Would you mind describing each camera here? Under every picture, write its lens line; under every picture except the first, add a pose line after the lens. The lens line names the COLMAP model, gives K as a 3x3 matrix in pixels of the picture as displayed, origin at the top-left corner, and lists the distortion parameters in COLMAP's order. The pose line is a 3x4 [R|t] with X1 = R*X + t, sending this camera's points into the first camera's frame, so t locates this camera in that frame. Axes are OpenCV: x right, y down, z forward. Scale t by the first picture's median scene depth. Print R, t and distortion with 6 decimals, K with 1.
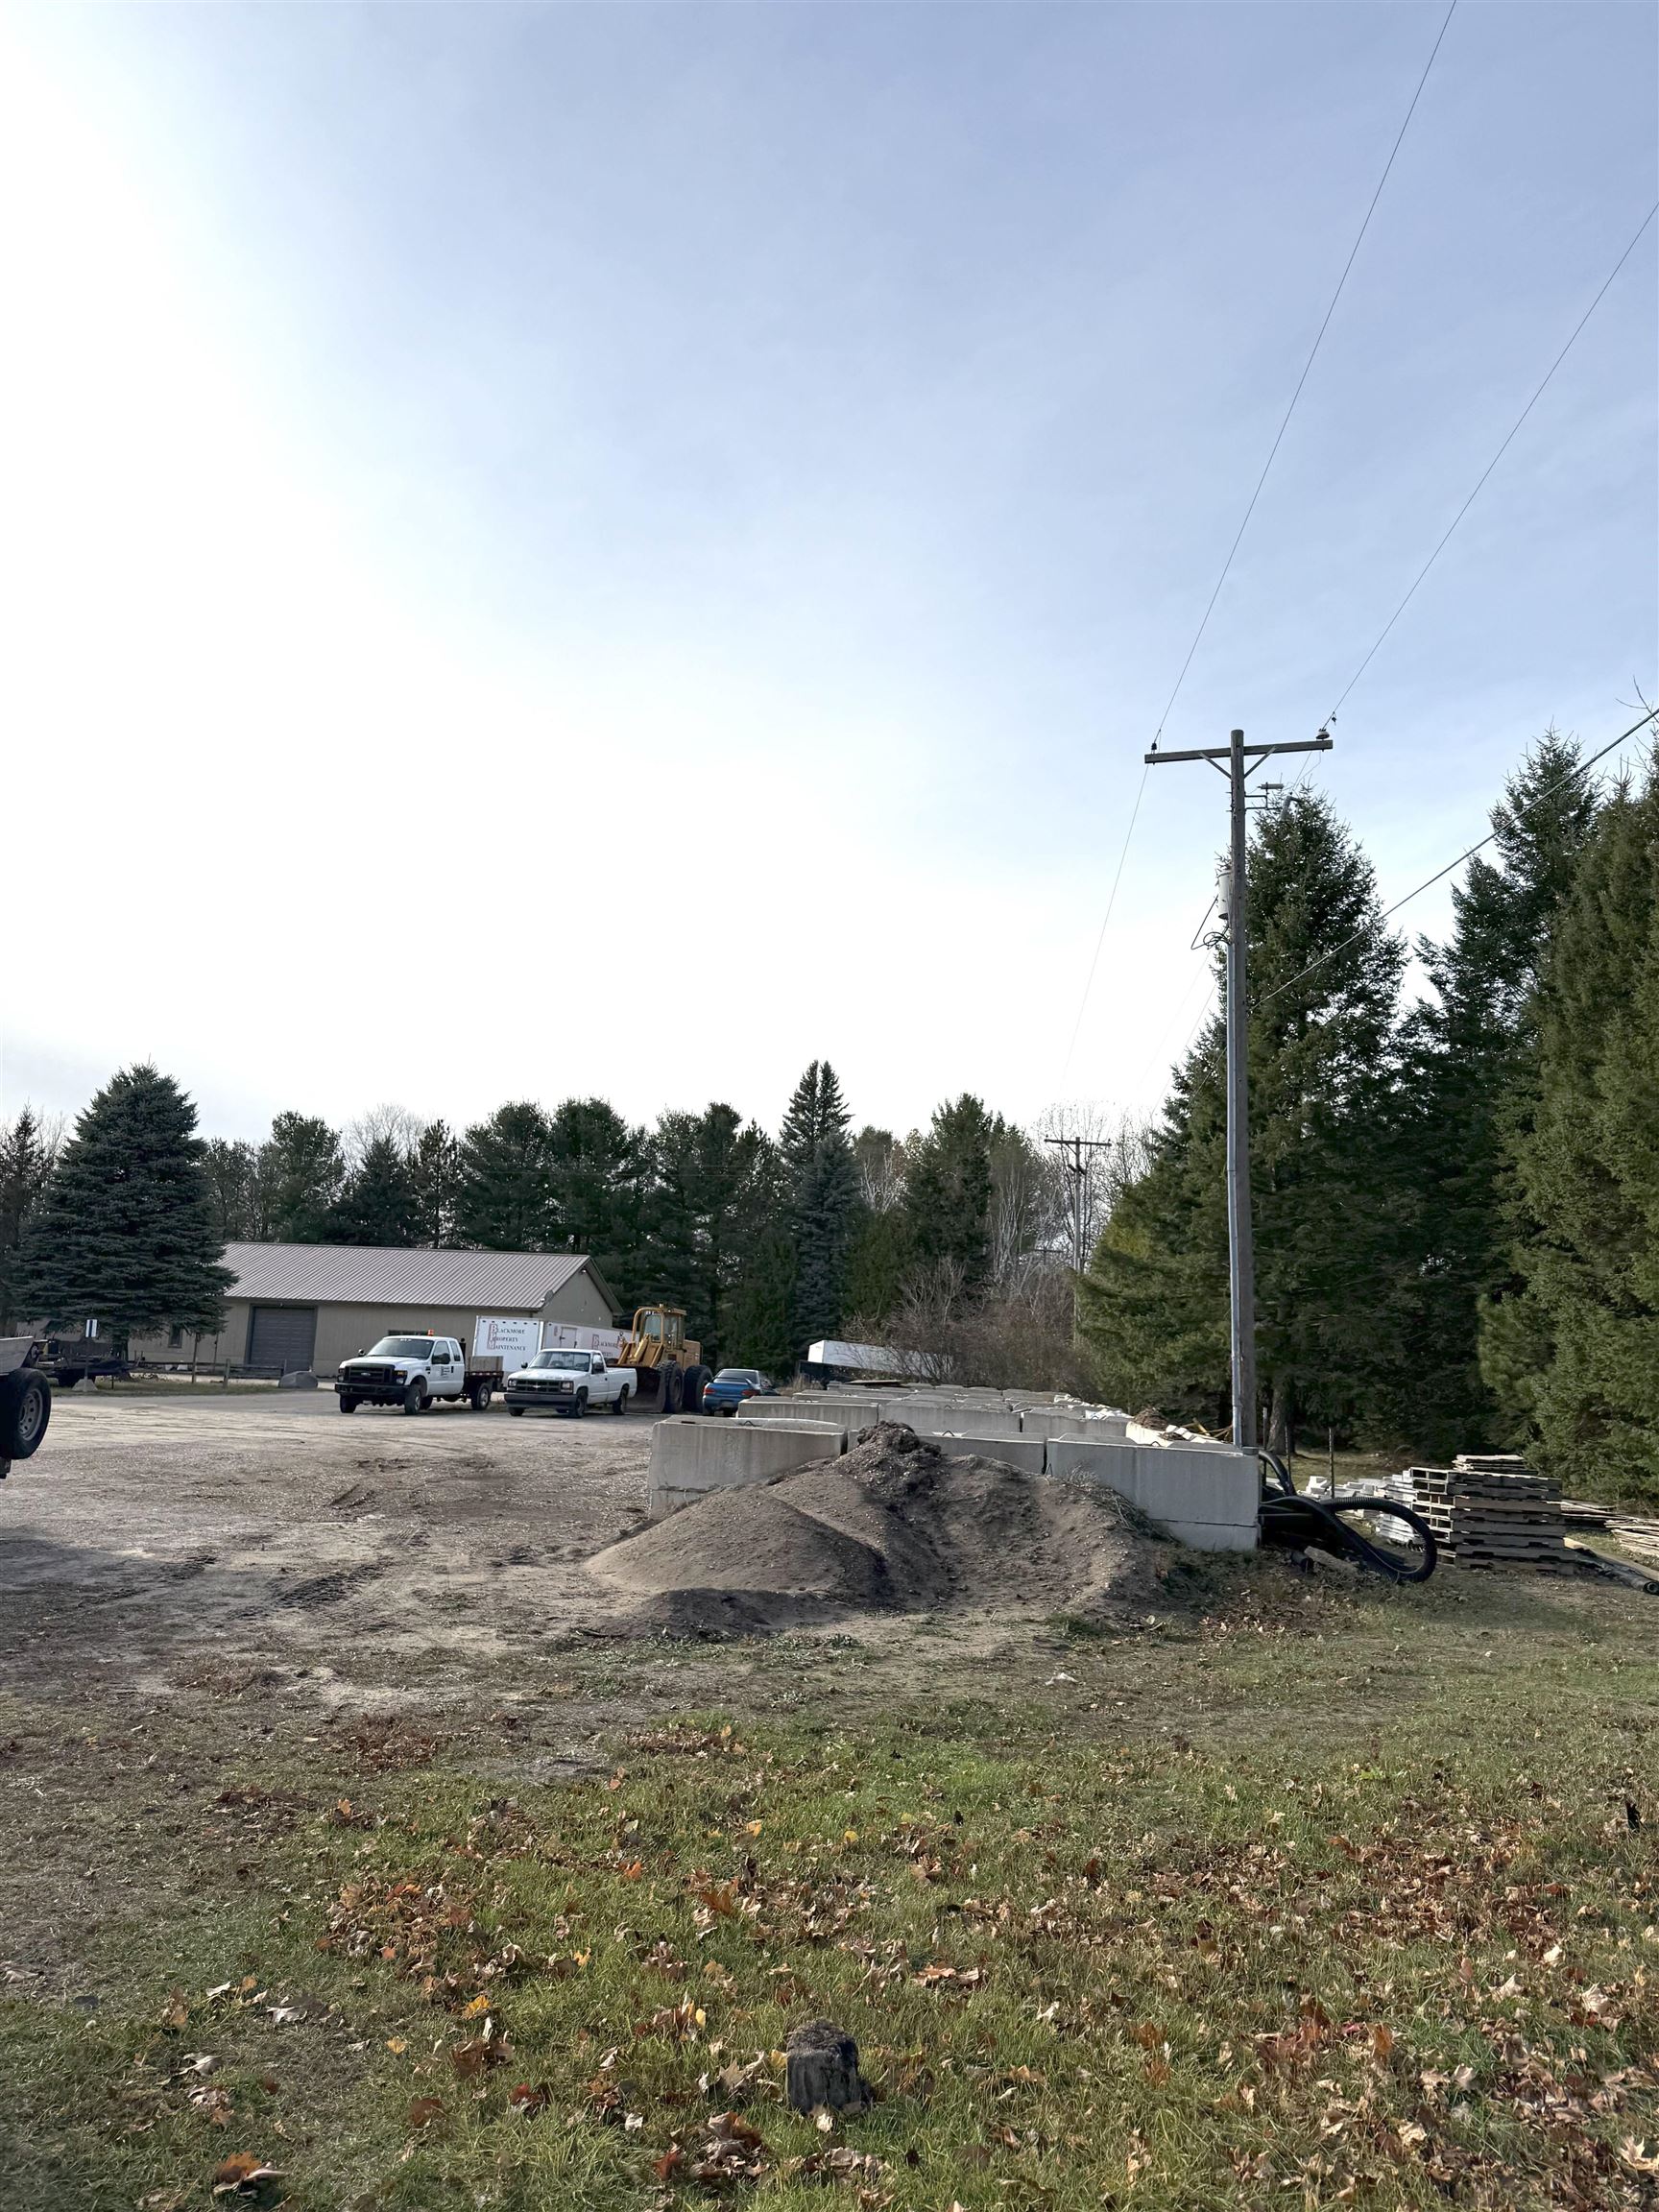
lens RADIAL K [[1572.6, 0, 829.5], [0, 1572.6, 1106.0], [0, 0, 1]] dist [0.090537, -0.000002]
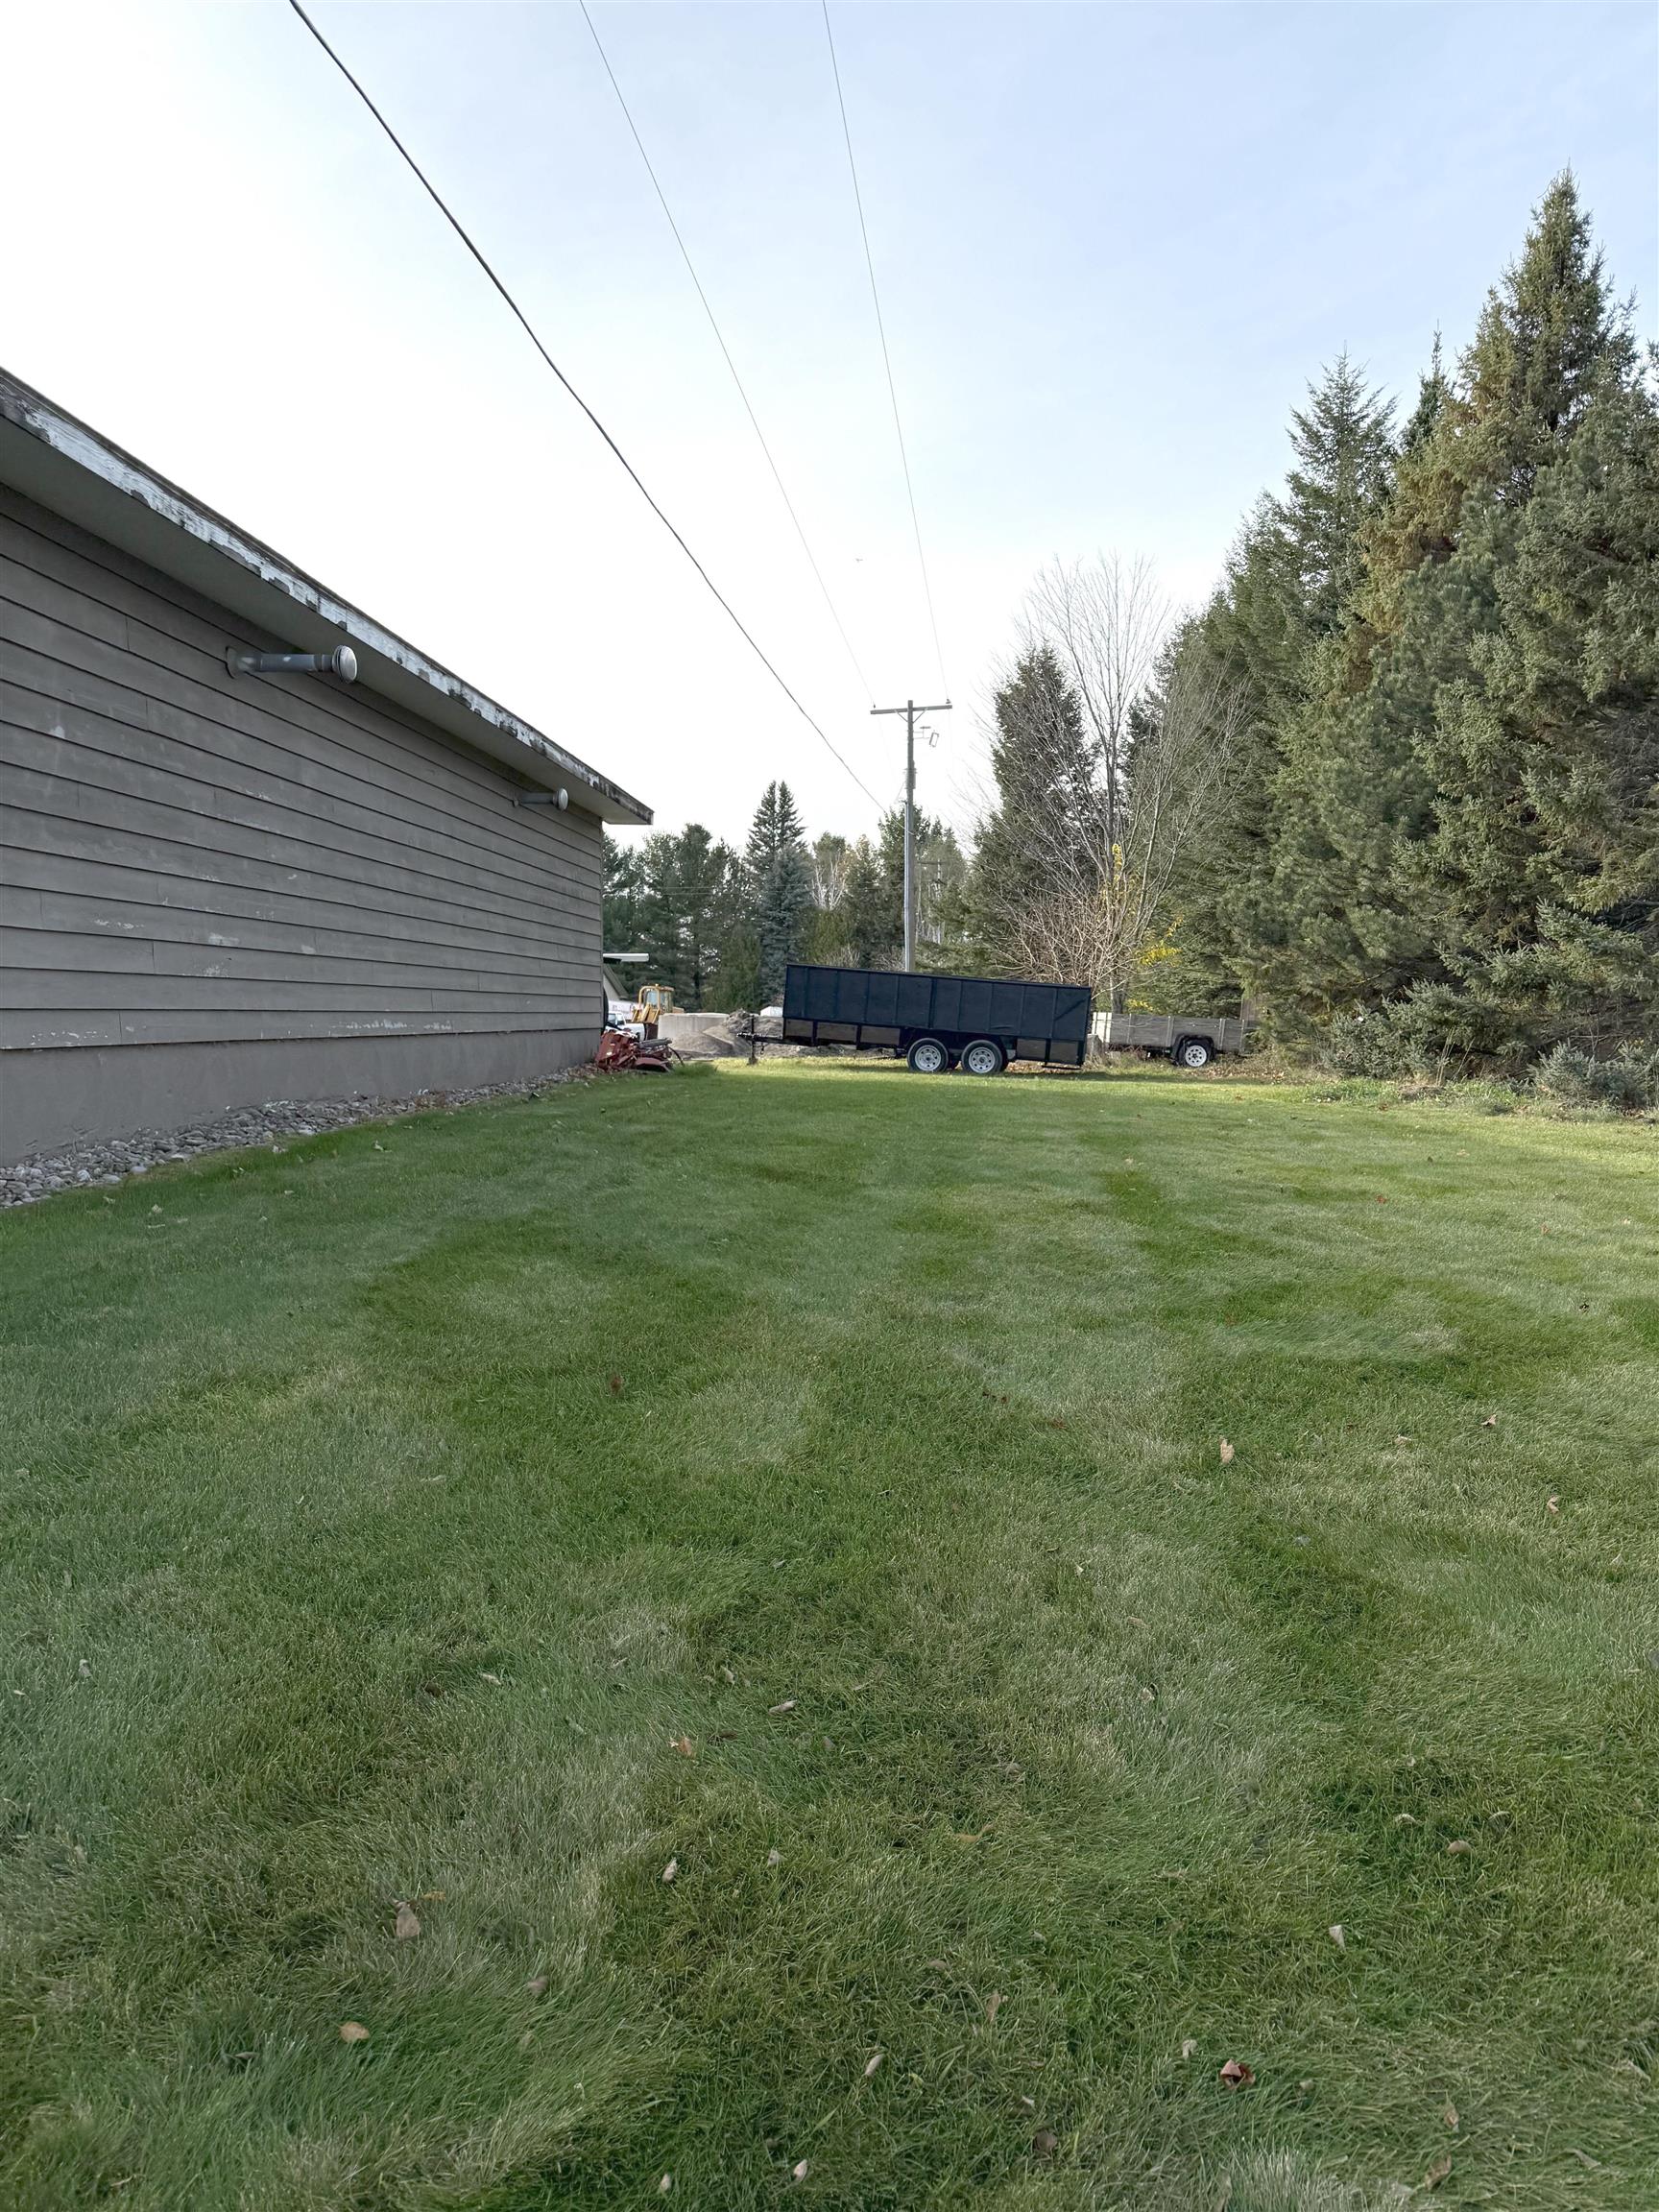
lens RADIAL K [[1572.6, 0, 829.5], [0, 1572.6, 1106.0], [0, 0, 1]] dist [0.090537, -0.000002]
pose [[0.999371, -0.035373, 0.002659, 0.024356], [0.034163, 0.979932, 0.196385, -0.024323], [-0.009553, -0.196170, 0.980523, -0.241916]]
